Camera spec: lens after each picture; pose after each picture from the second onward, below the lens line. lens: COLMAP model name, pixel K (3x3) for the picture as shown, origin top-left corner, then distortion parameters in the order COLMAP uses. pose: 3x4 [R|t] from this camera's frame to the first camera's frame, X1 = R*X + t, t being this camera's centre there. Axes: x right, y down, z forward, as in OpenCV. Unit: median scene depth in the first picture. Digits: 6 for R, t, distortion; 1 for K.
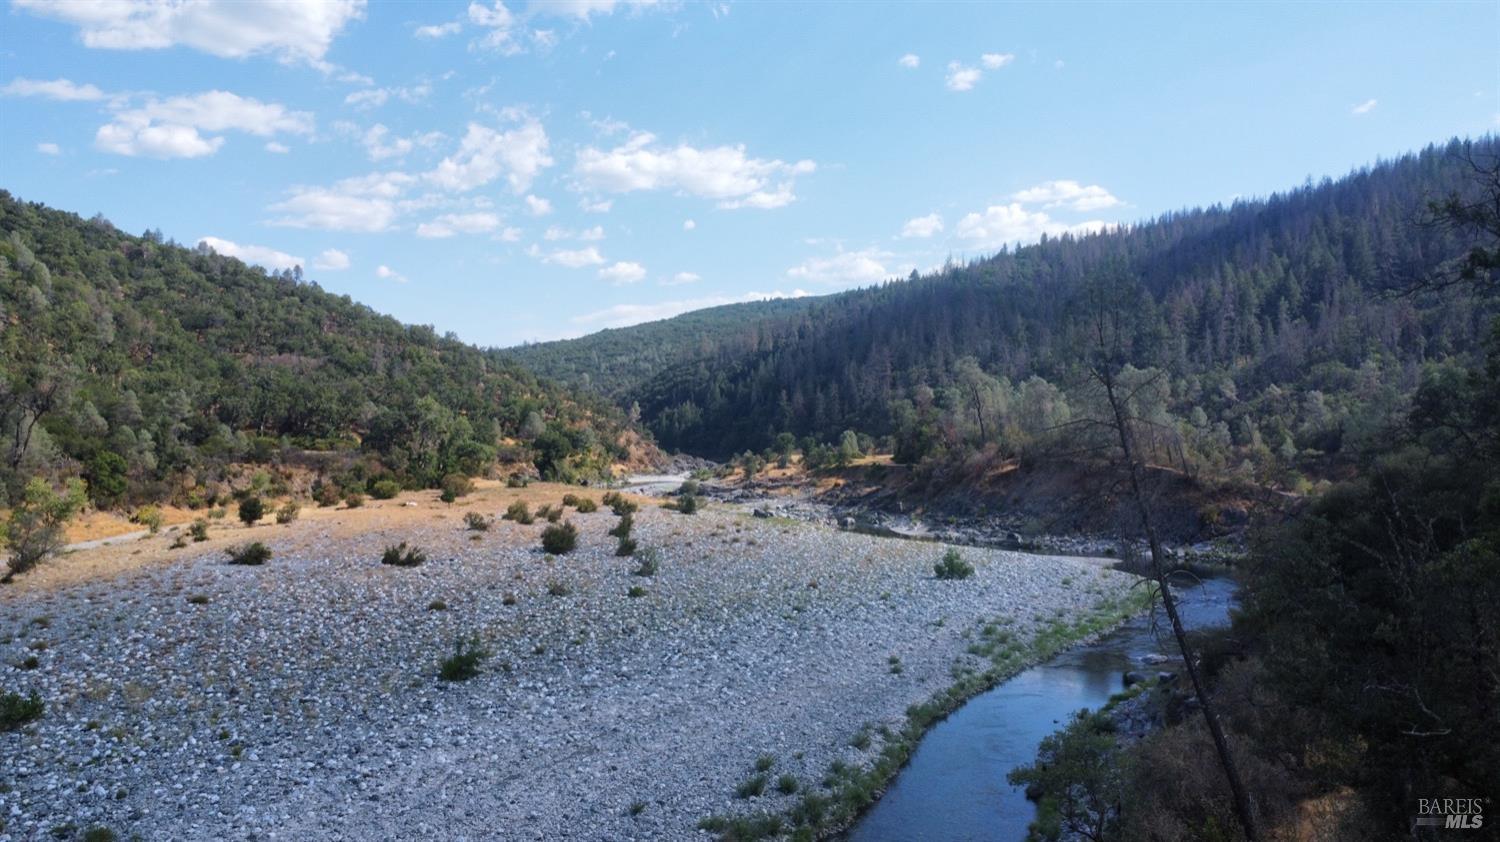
lens RADIAL K [[1127.8, 0, 746.2], [0, 1127.8, 420.8], [0, 0, 1]] dist [0.003707, -0.007276]
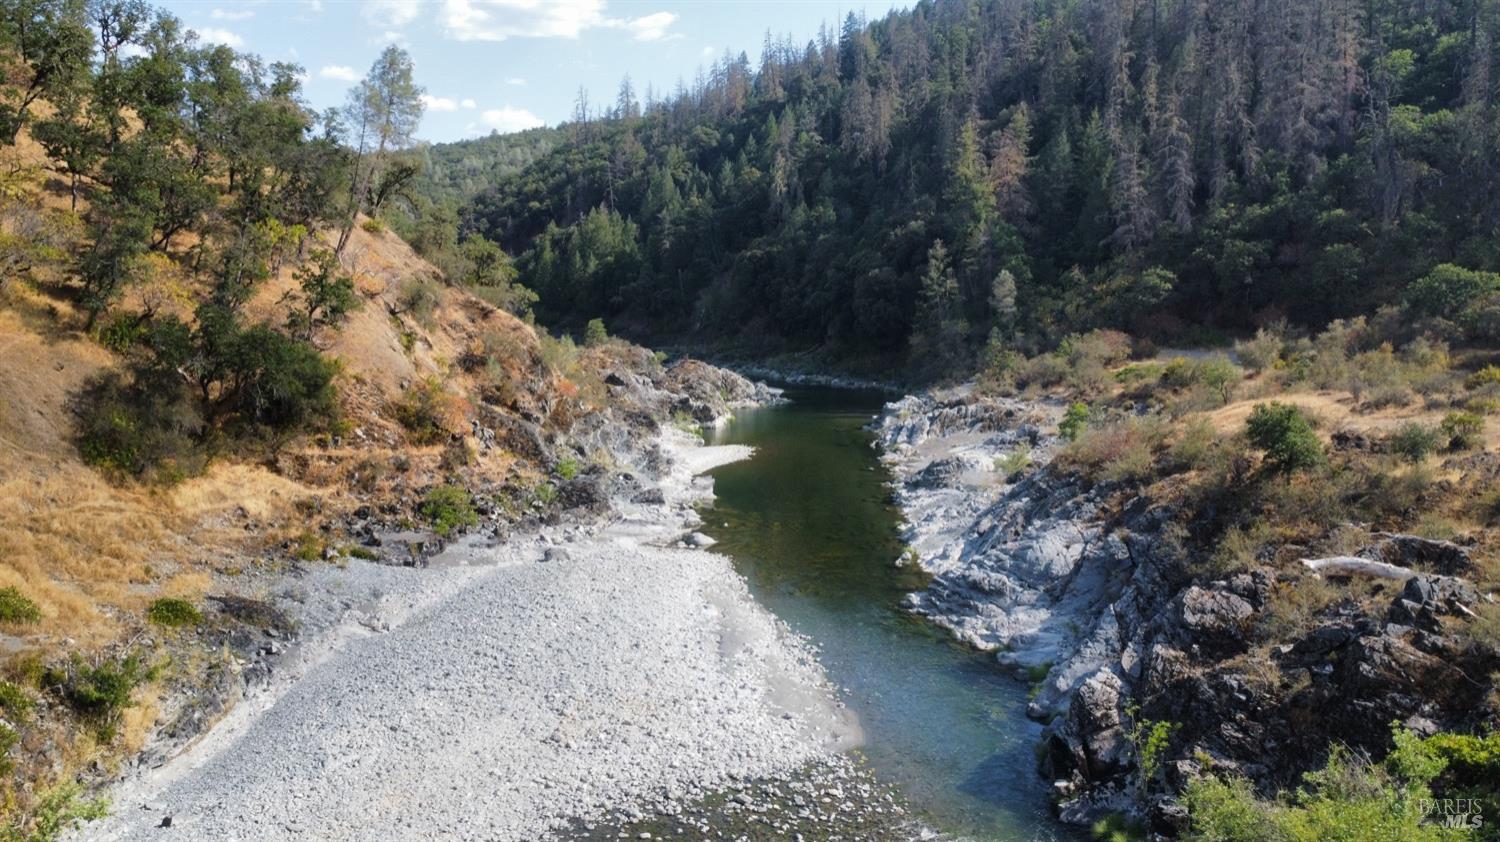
lens RADIAL K [[1127.8, 0, 752.3], [0, 1127.8, 416.2], [0, 0, 1]] dist [0.003707, -0.007276]
pose [[0.993748, -0.004055, 0.111575, -0.063103], [-0.009176, 0.992993, 0.117818, 0.016098], [-0.111271, -0.118106, 0.986747, 0.809756]]
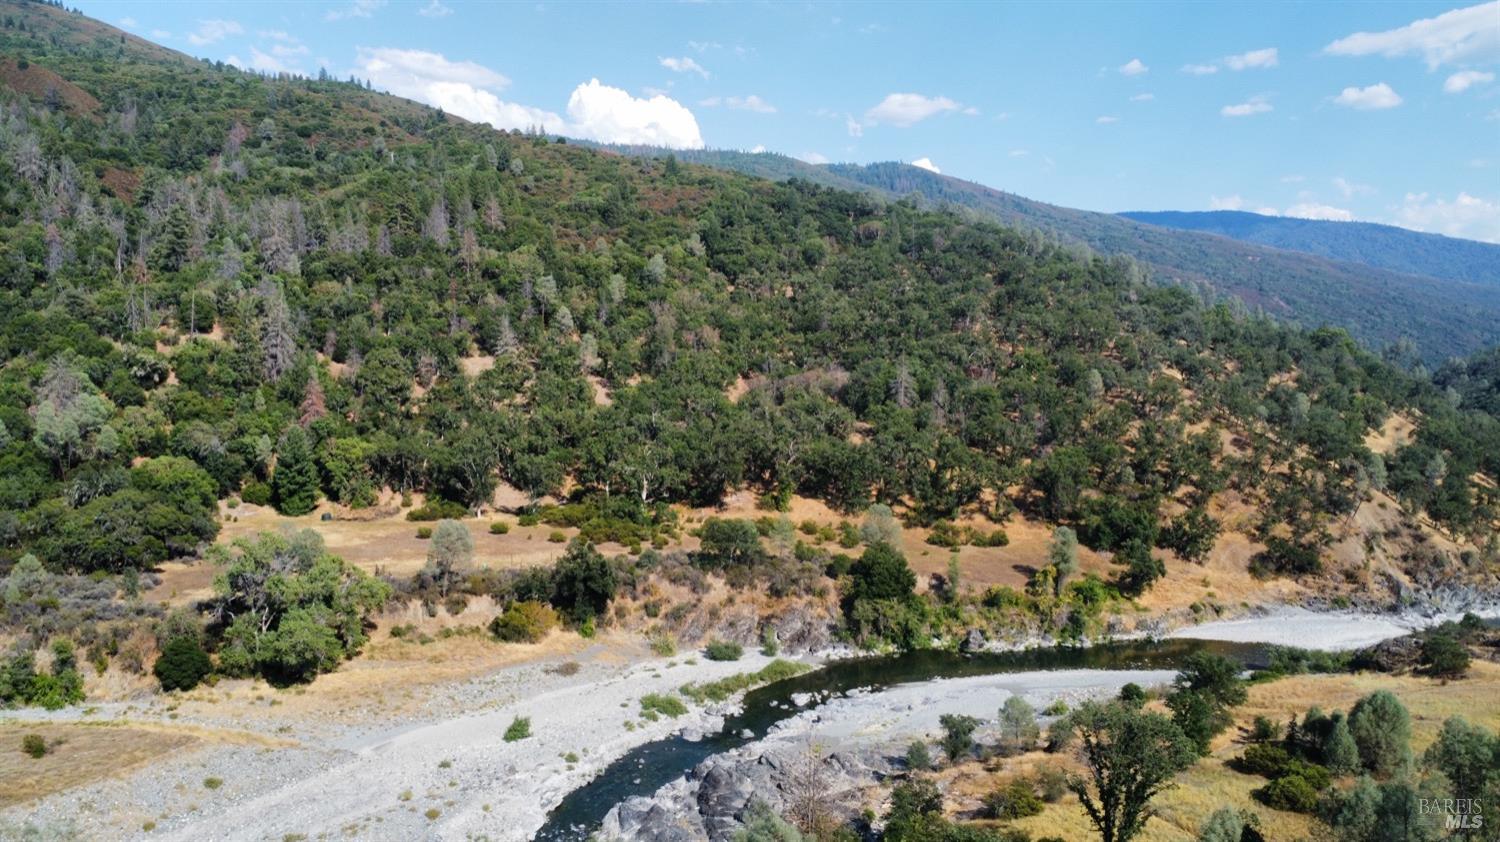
lens RADIAL K [[1127.8, 0, 748.3], [0, 1127.8, 420.8], [0, 0, 1]] dist [0.003707, -0.007276]
pose [[0.483856, 0.062759, -0.872895, 0.205996], [-0.001738, 0.997492, 0.070754, -0.066982], [0.875146, -0.032717, 0.482751, 0.495473]]
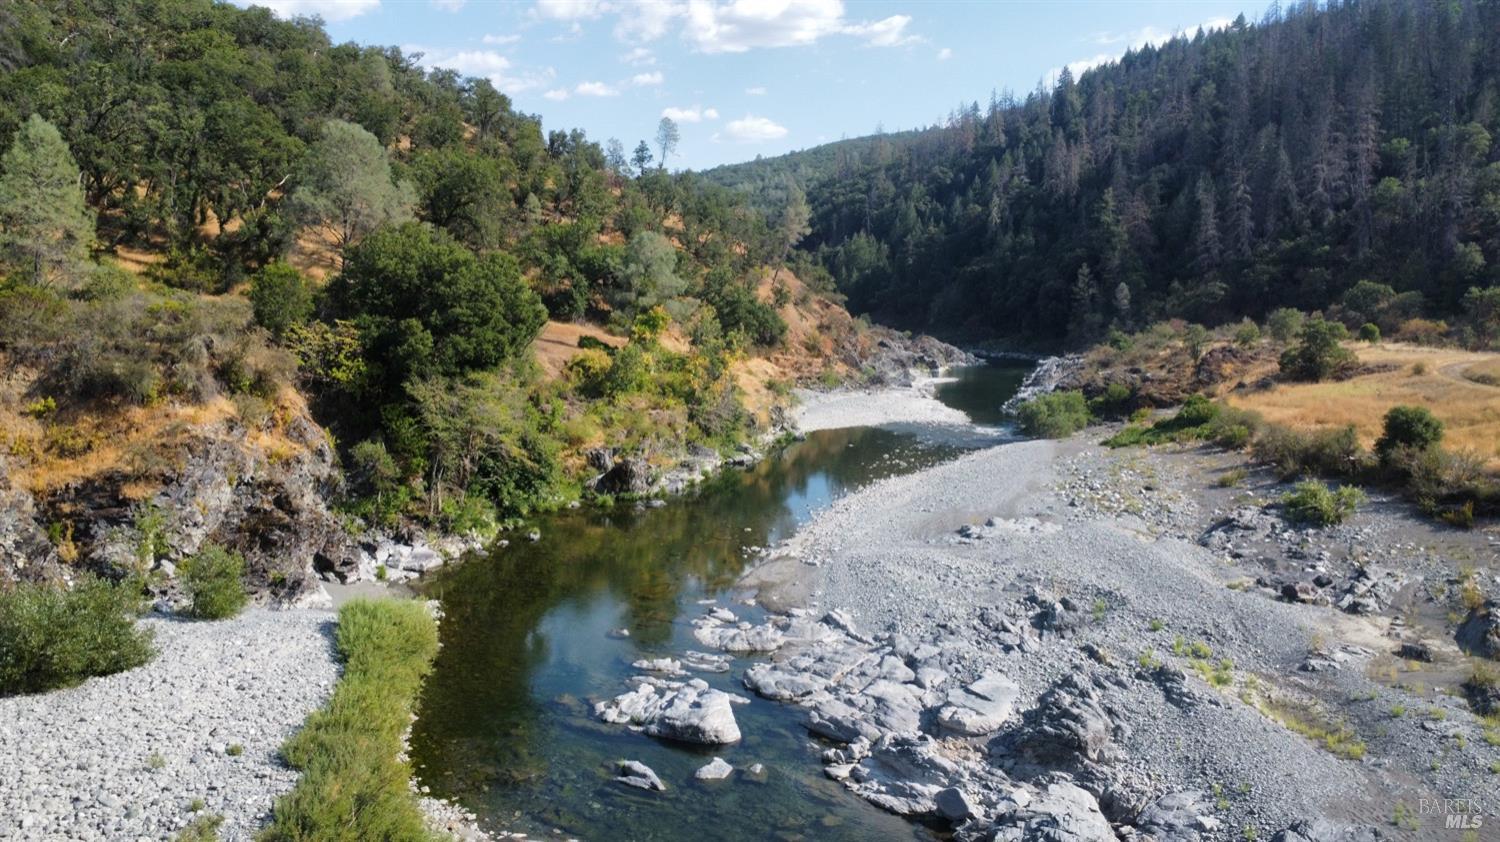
lens RADIAL K [[1127.8, 0, 754.2], [0, 1127.8, 412.2], [0, 0, 1]] dist [0.003707, -0.007276]
pose [[0.995432, 0.018366, -0.093694, -0.074161], [-0.007745, 0.993623, 0.112485, 0.014338], [0.095163, -0.111245, 0.989226, 0.601966]]
